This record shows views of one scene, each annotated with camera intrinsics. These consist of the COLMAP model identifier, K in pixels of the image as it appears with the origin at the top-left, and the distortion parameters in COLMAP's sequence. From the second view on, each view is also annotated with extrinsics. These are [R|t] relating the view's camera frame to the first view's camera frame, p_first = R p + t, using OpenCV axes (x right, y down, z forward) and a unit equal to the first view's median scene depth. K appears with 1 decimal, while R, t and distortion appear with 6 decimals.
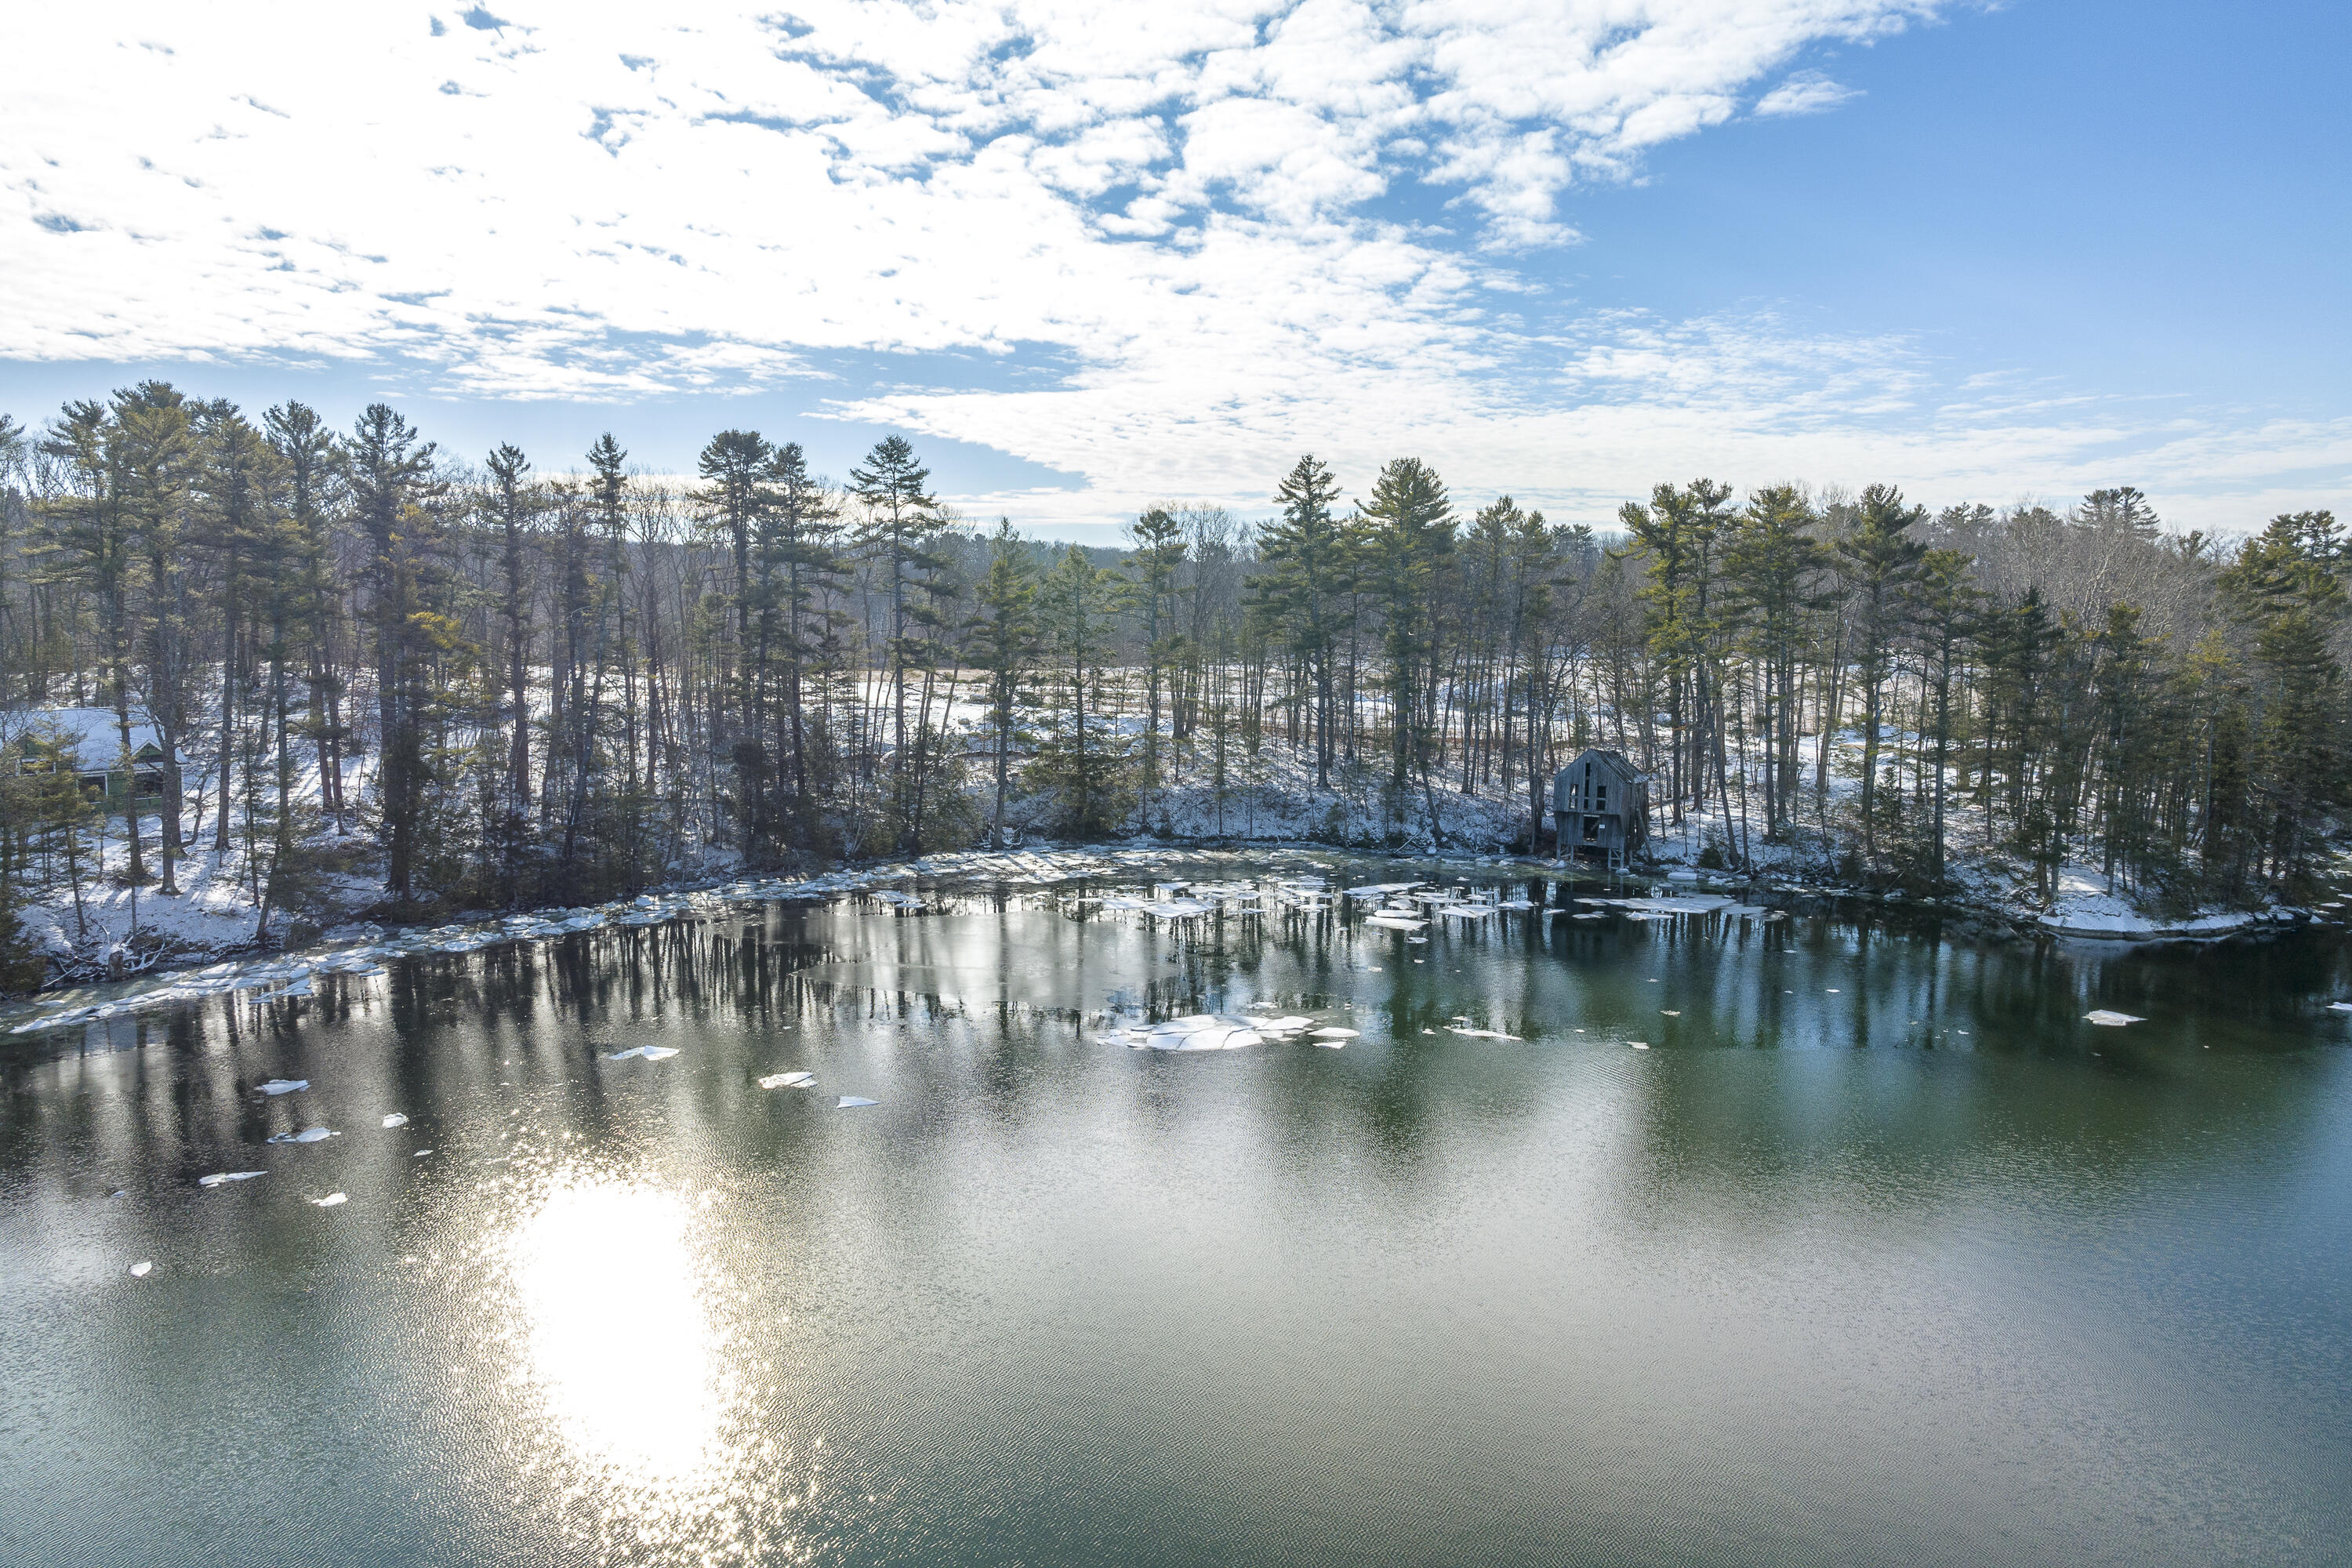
lens RADIAL K [[1619.7, 0, 1168.5], [0, 1619.7, 761.6], [0, 0, 1]] dist [-0.012884, 0.009384]
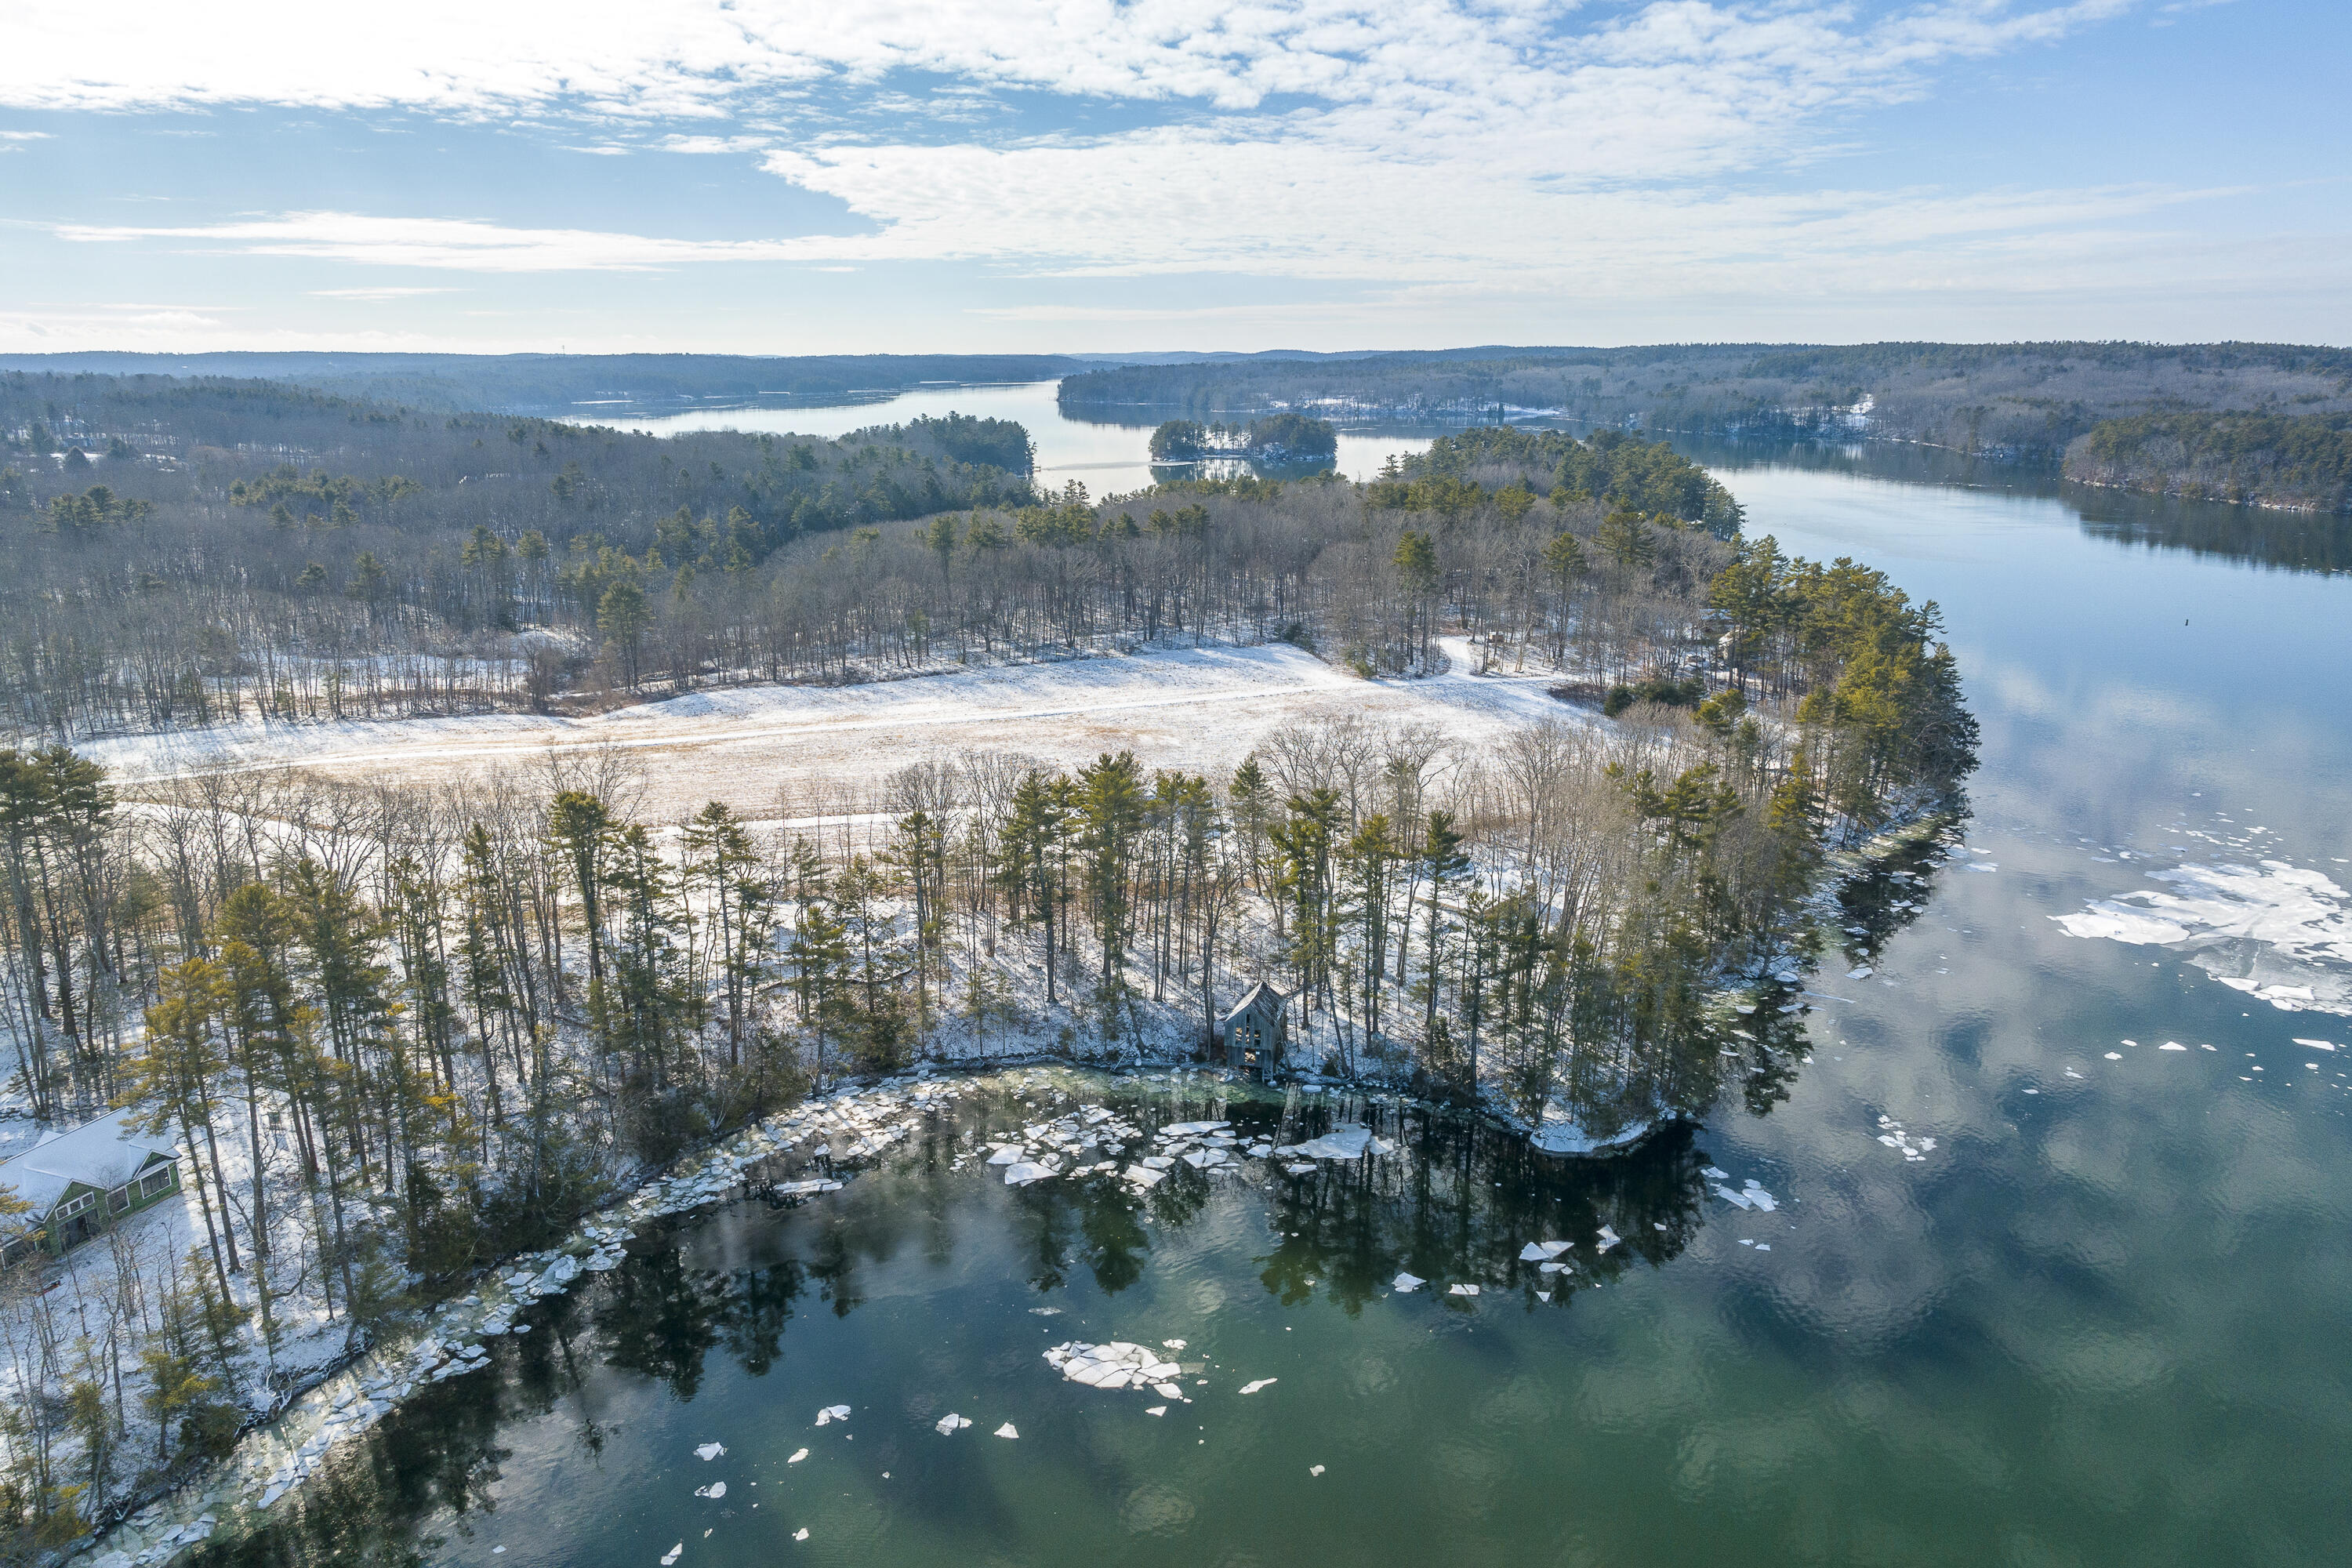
lens RADIAL K [[1619.7, 0, 1170.2], [0, 1619.7, 817.4], [0, 0, 1]] dist [-0.012884, 0.009384]
pose [[0.969411, -0.068427, 0.235711, -0.120850], [0.022185, 0.980849, 0.193501, -0.410594], [-0.244438, -0.182353, 0.952364, -0.284406]]
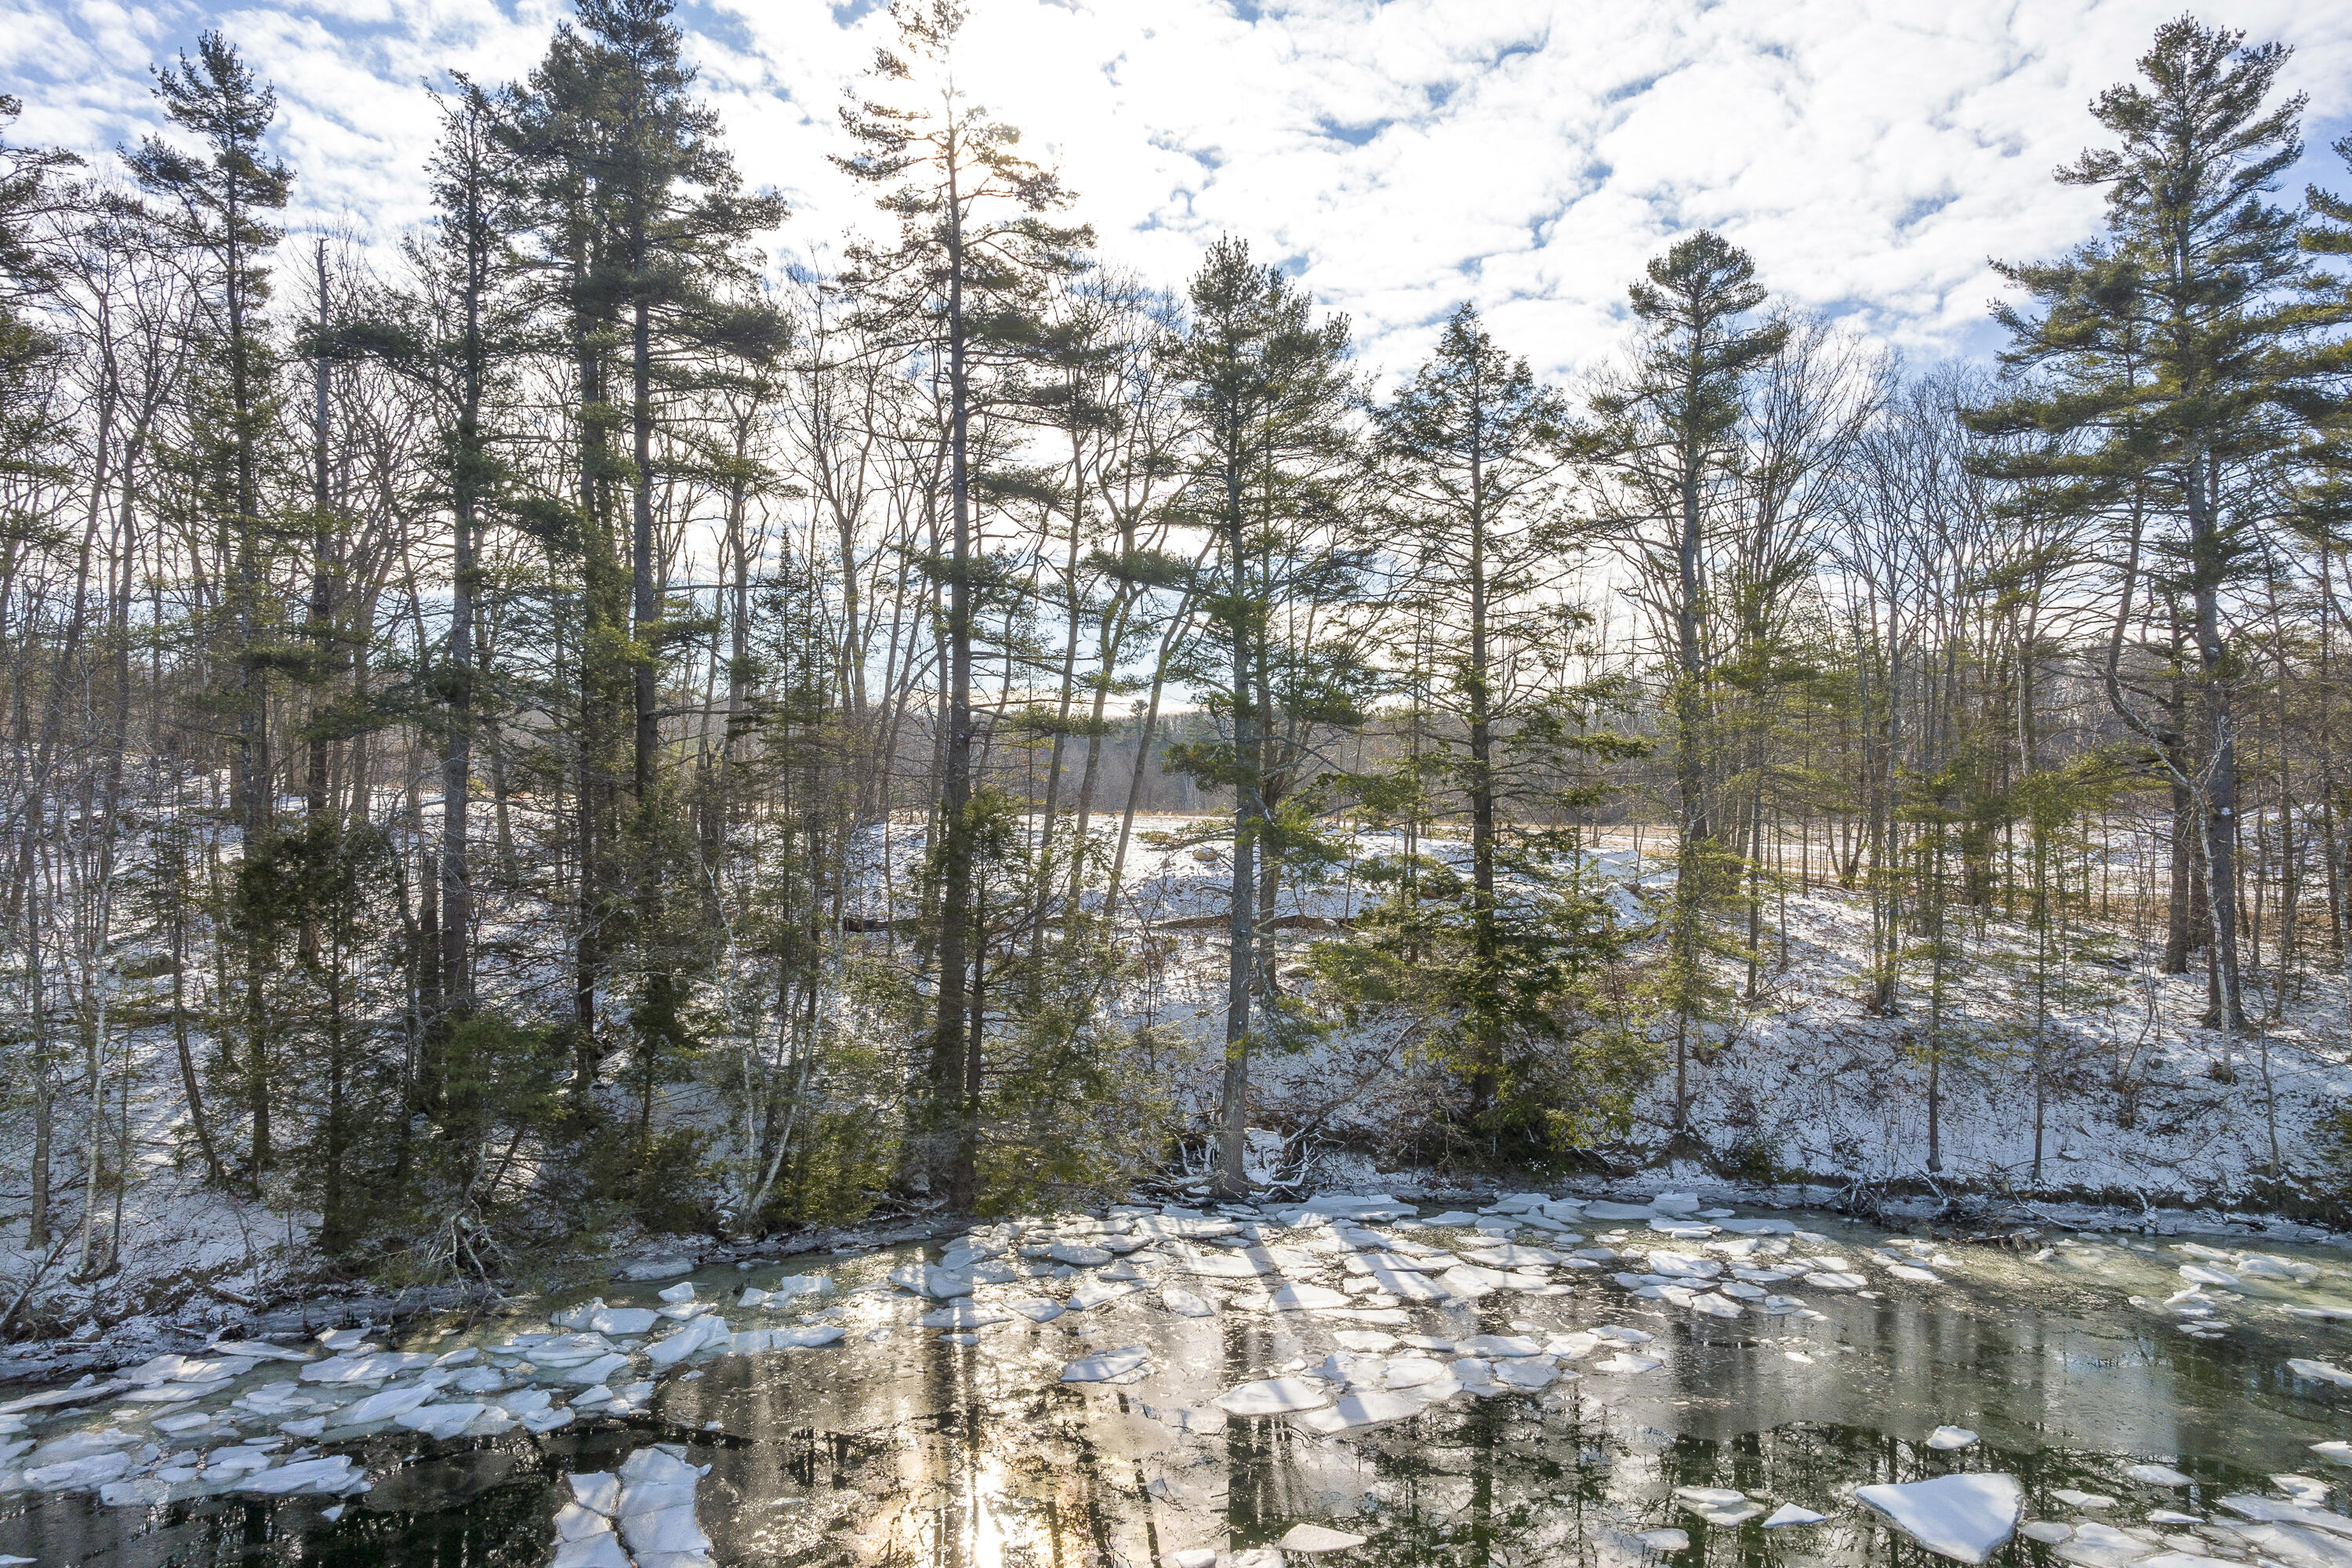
lens RADIAL K [[1619.7, 0, 1172.2], [0, 1619.7, 787.5], [0, 0, 1]] dist [-0.012884, 0.009384]
pose [[0.975071, -0.003044, -0.221870, -0.043478], [-0.020984, 0.994160, -0.105859, 0.006302], [0.220897, 0.107876, 0.969313, 0.661612]]
